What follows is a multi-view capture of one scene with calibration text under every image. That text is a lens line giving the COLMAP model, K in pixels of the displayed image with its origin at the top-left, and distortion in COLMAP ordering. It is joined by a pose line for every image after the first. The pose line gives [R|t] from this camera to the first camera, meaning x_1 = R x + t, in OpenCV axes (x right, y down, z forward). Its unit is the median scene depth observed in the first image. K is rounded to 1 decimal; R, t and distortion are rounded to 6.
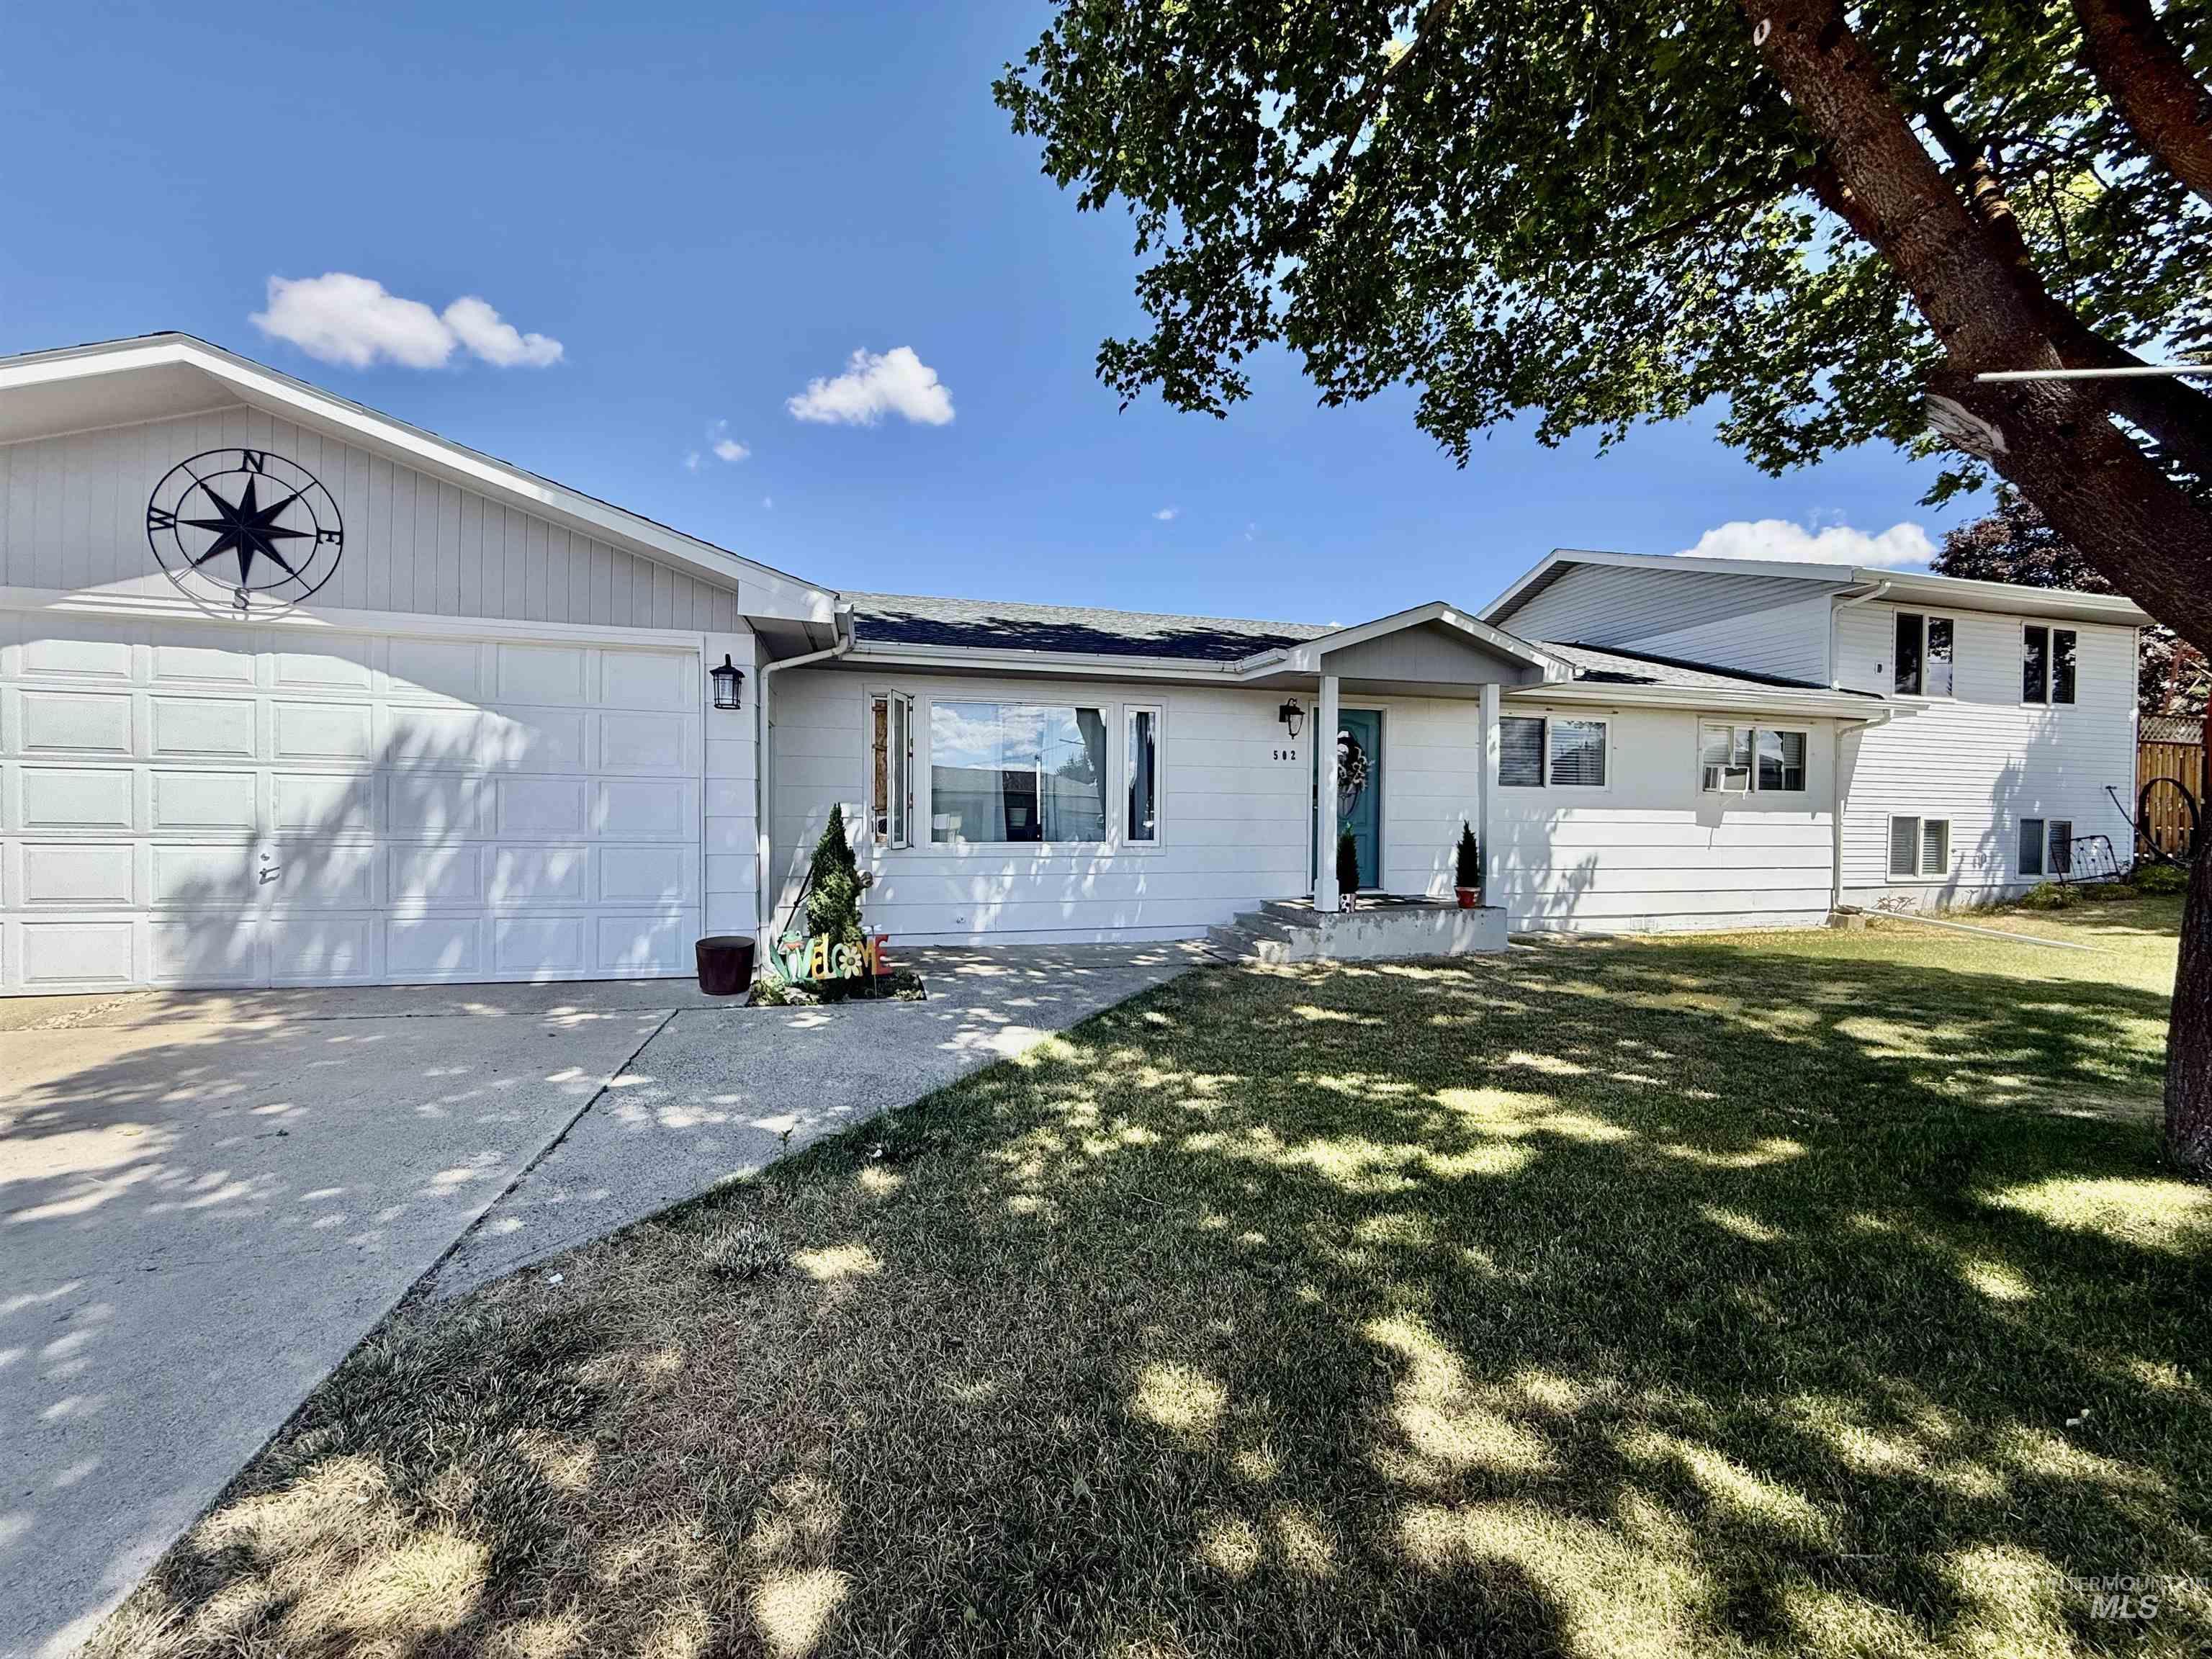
lens RADIAL K [[882.7, 0, 1106.0], [0, 882.7, 829.5], [0, 0, 1]] dist [0.000723, 0.000160]
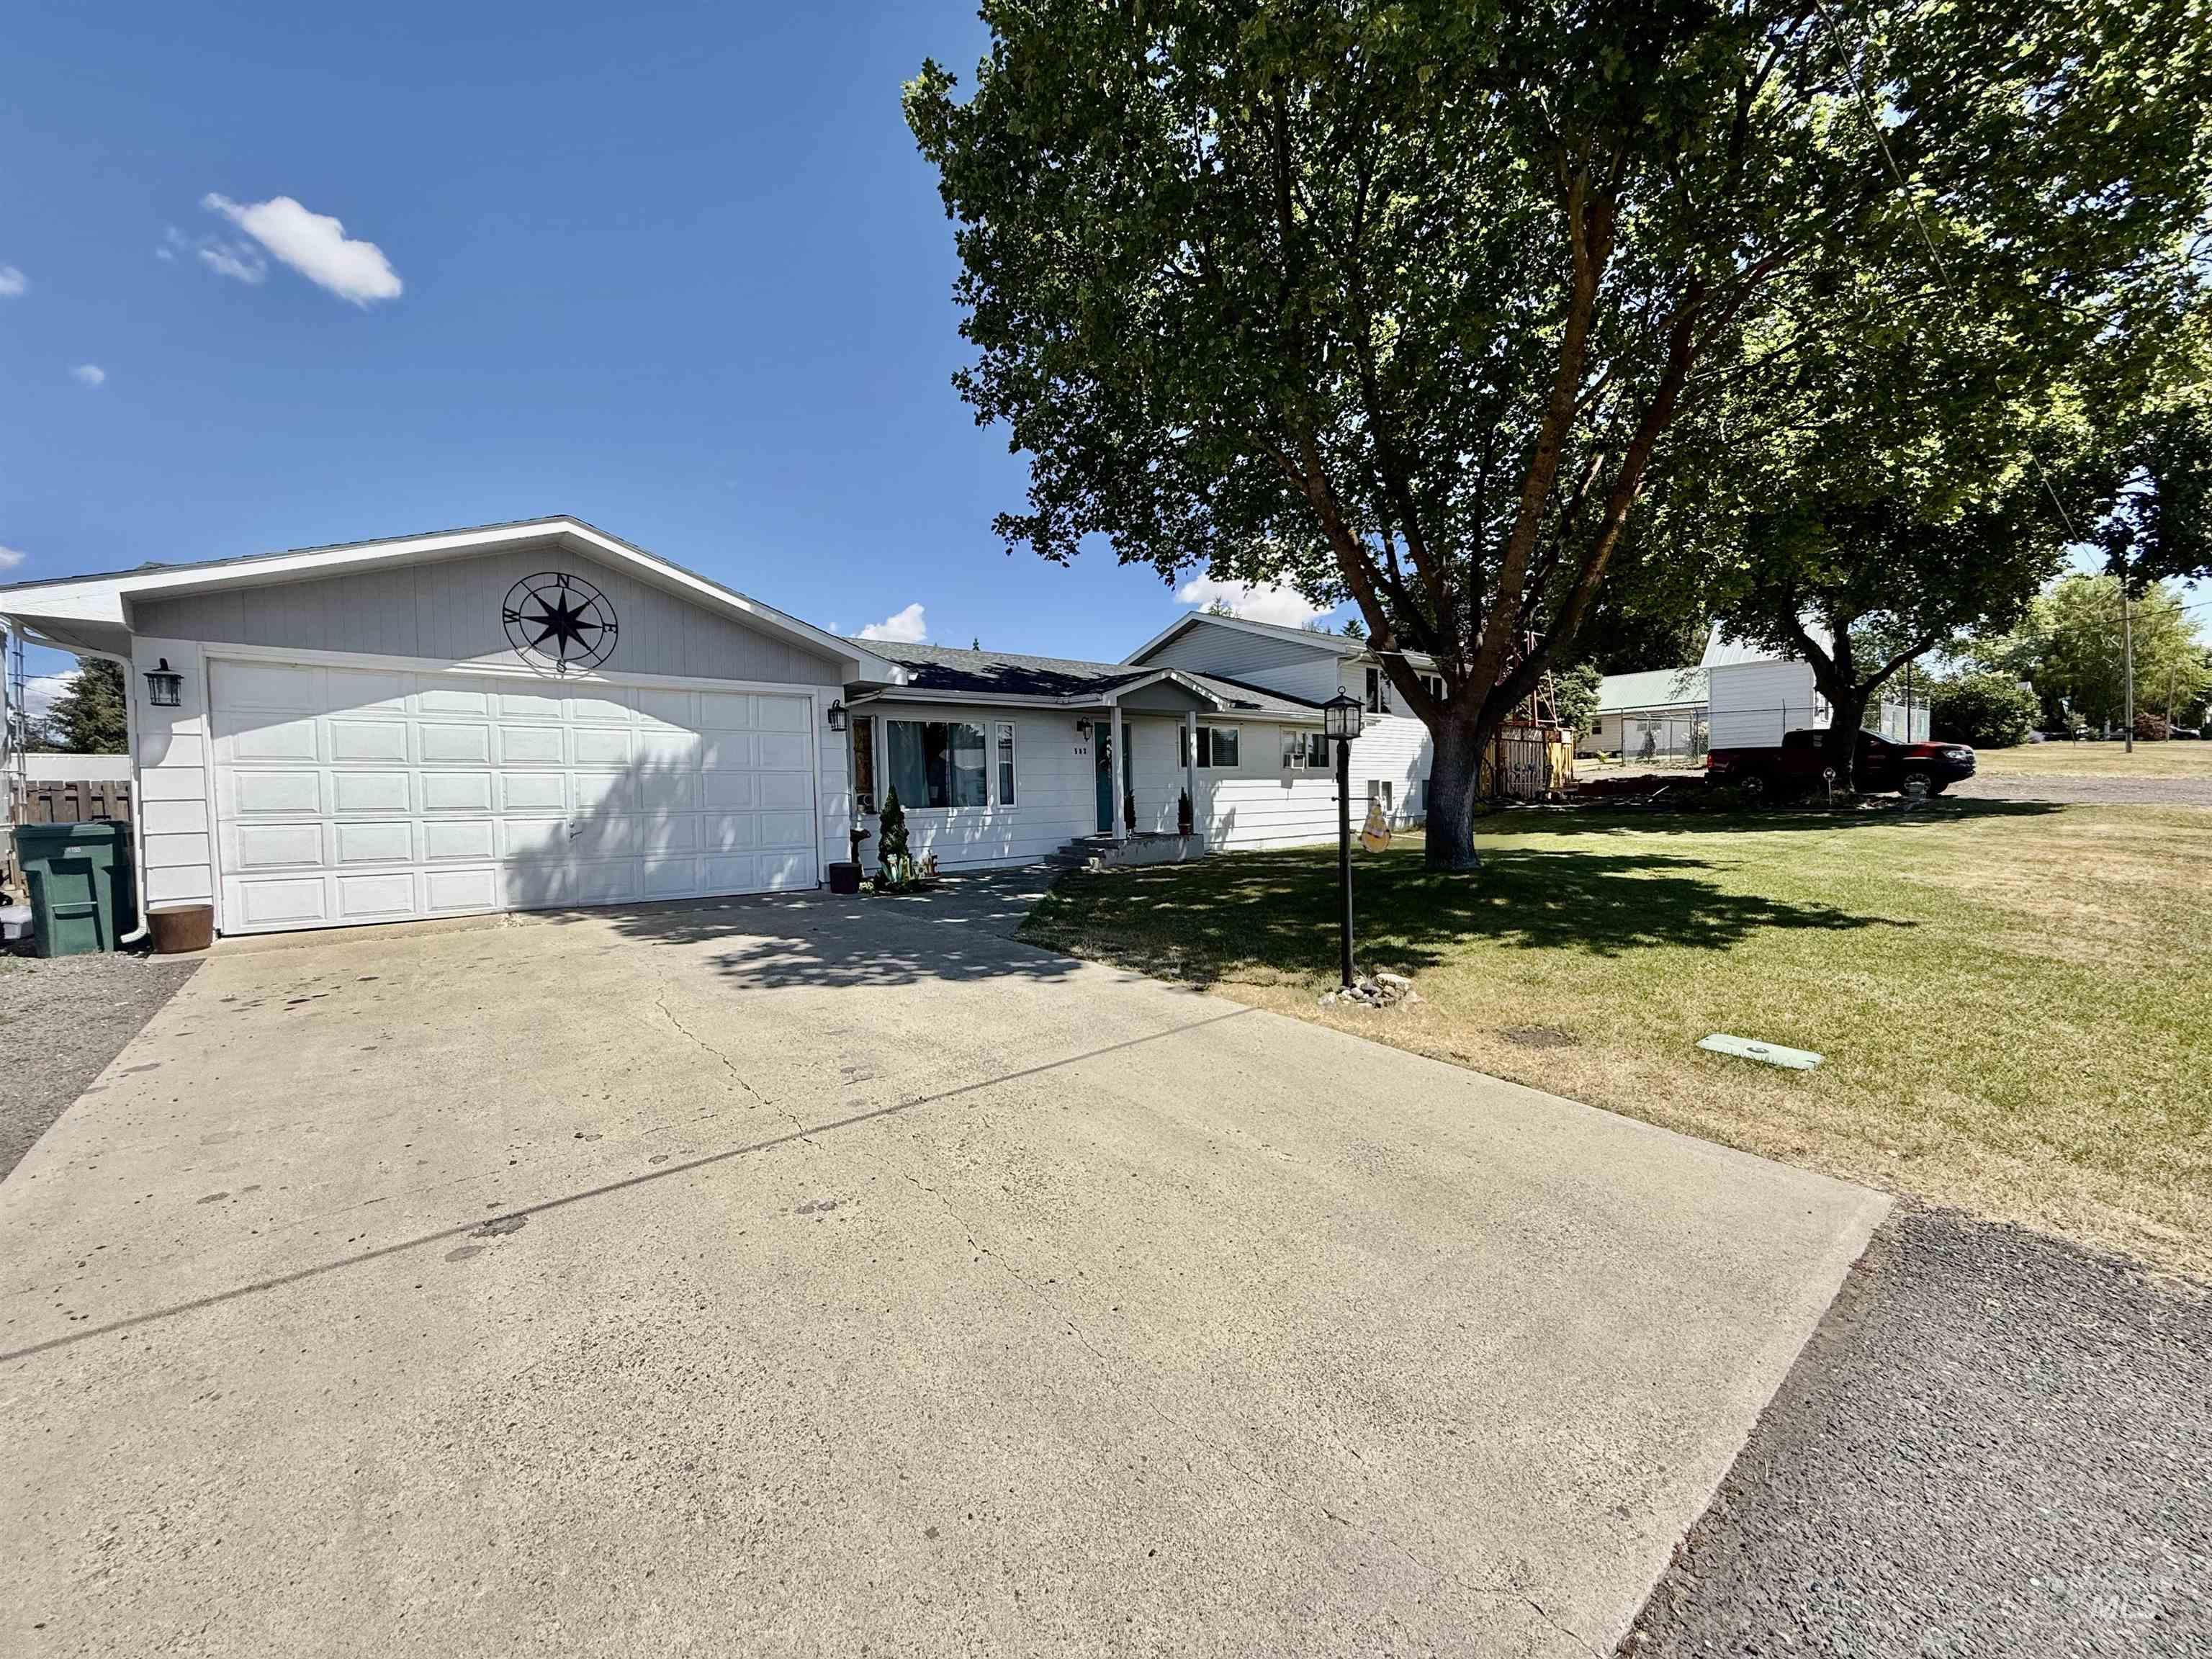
lens RADIAL K [[882.7, 0, 1106.0], [0, 882.7, 829.5], [0, 0, 1]] dist [0.000723, 0.000160]
pose [[0.907468, -0.047157, 0.417467, -0.525490], [0.039586, 0.998857, 0.026781, 0.024205], [-0.418253, -0.007777, 0.908297, -0.616161]]
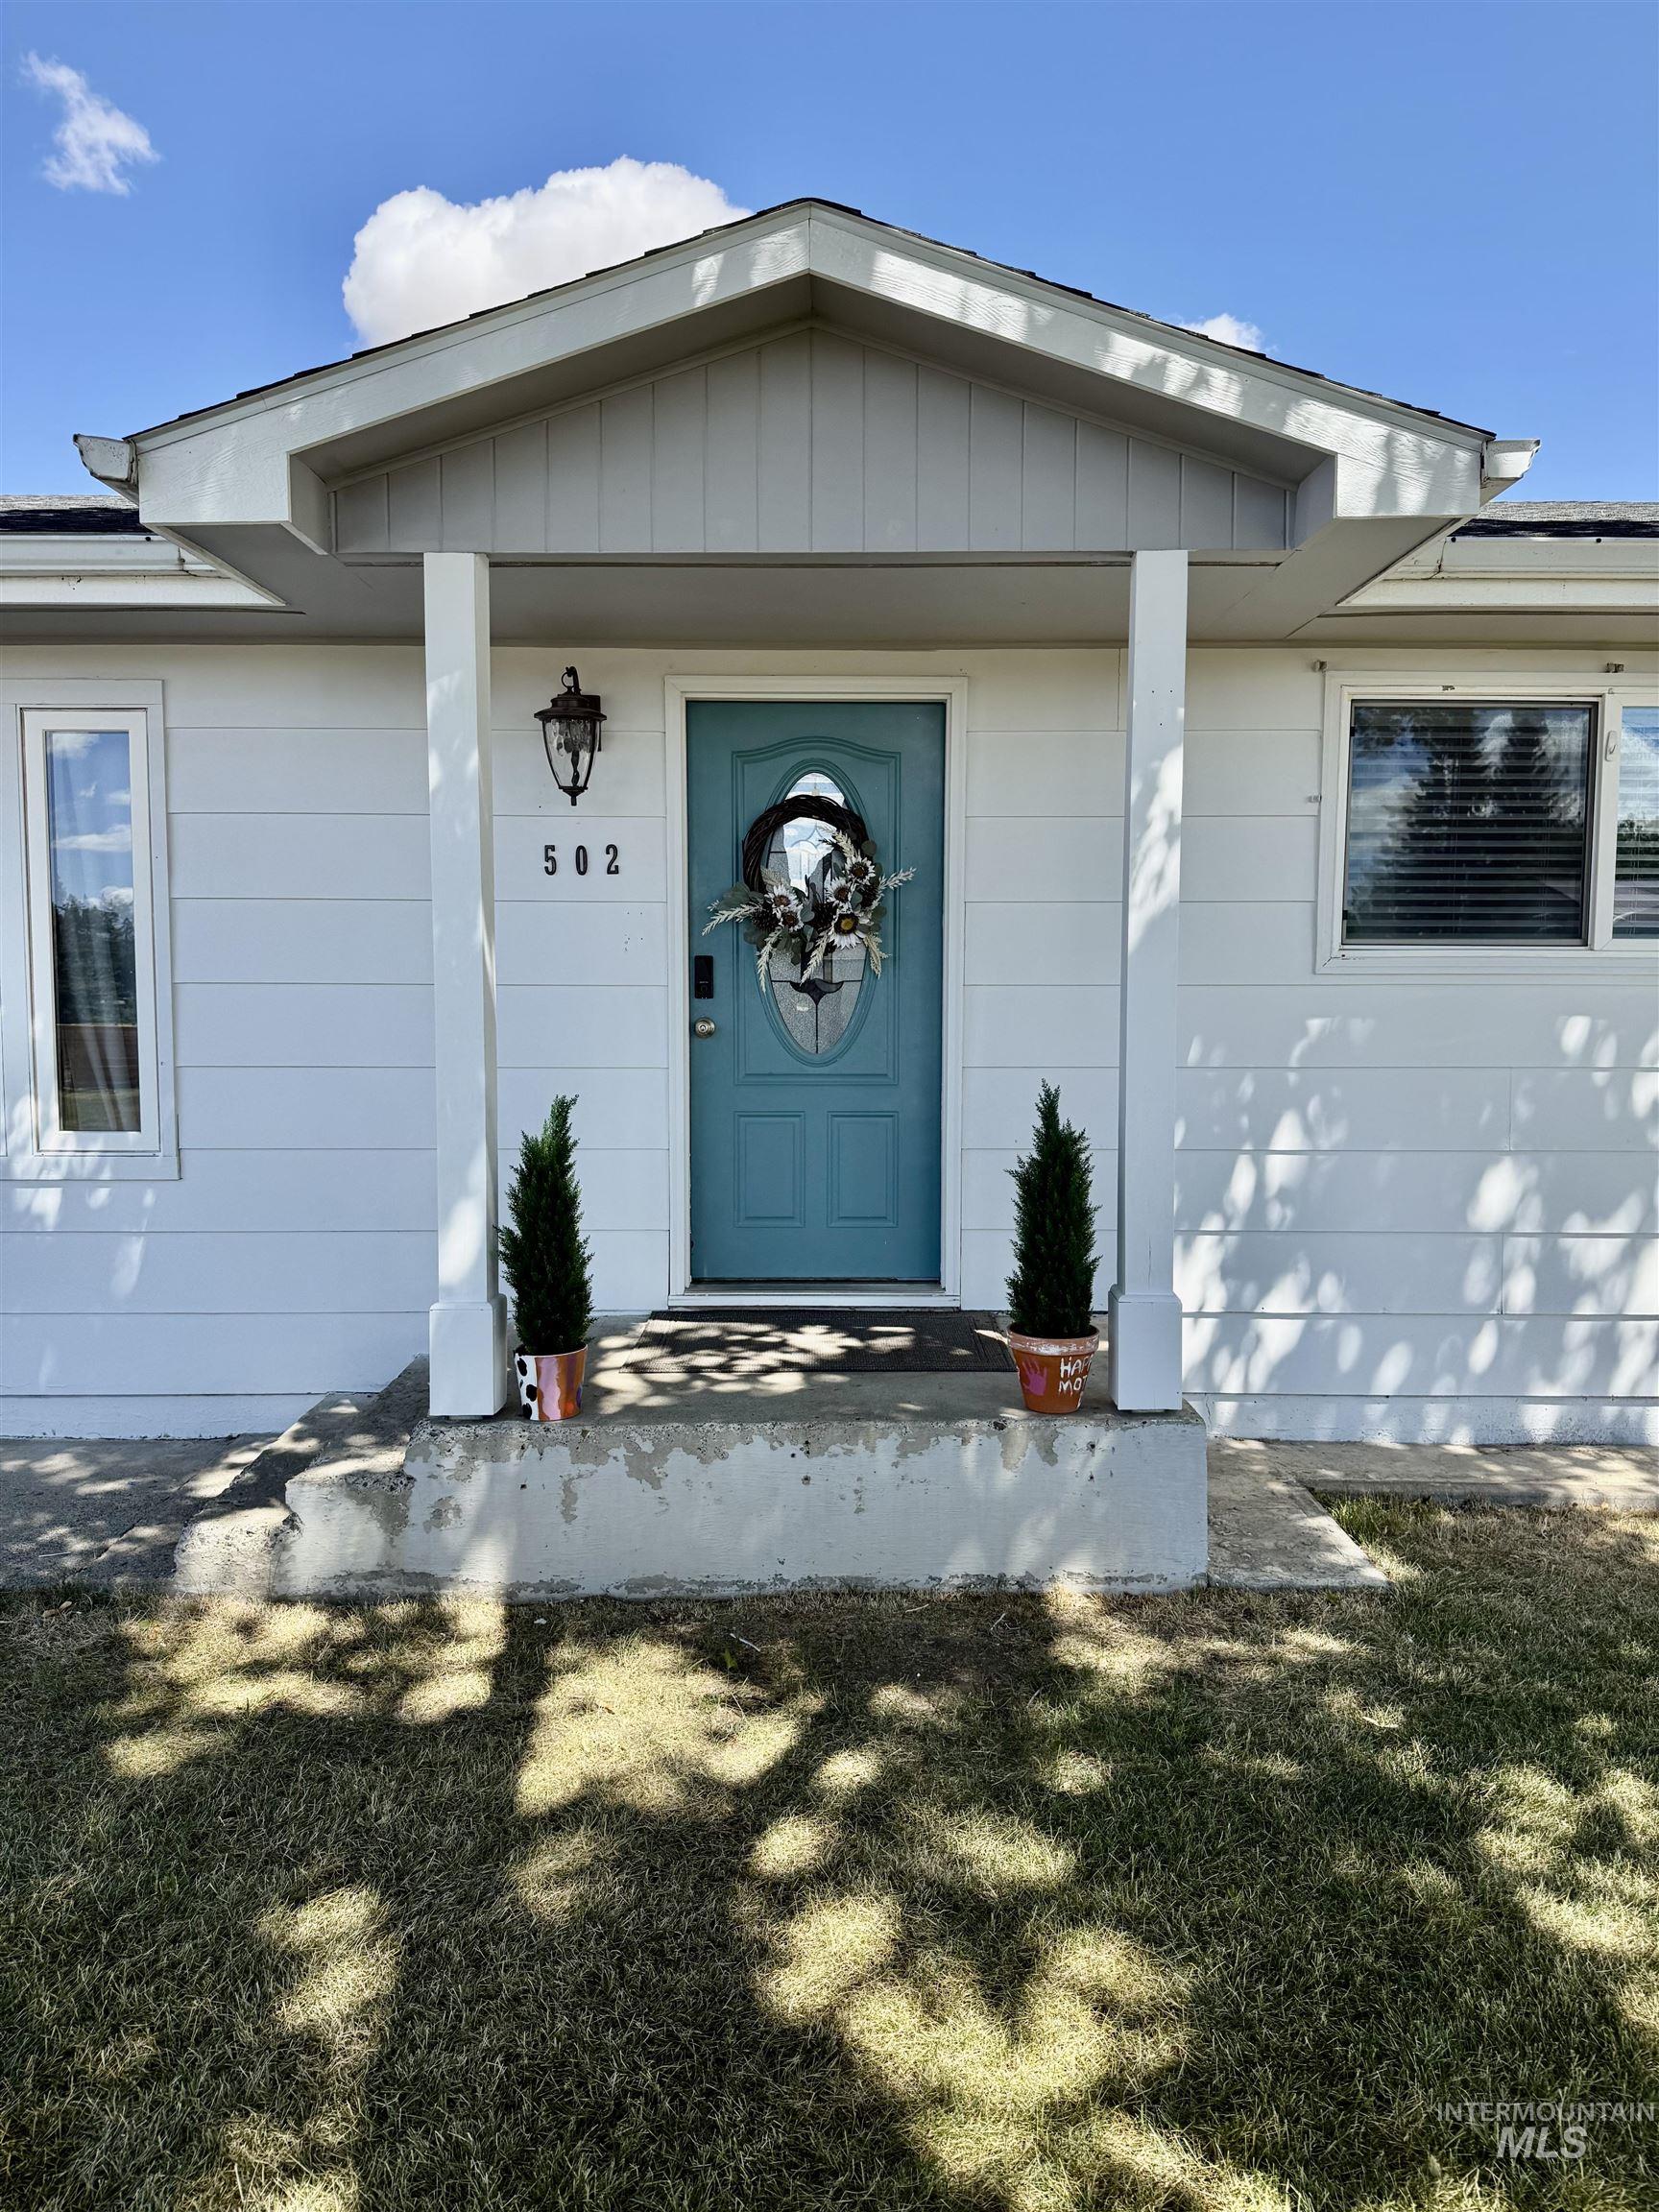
lens RADIAL K [[1538.7, 0, 829.5], [0, 1538.7, 1106.0], [0, 0, 1]] dist [-0.001262, -0.000406]
pose [[0.961559, 0.011659, -0.274351, 0.492707], [0.004831, 0.998225, 0.059356, -0.032829], [0.274556, -0.058400, 0.959796, 0.562401]]
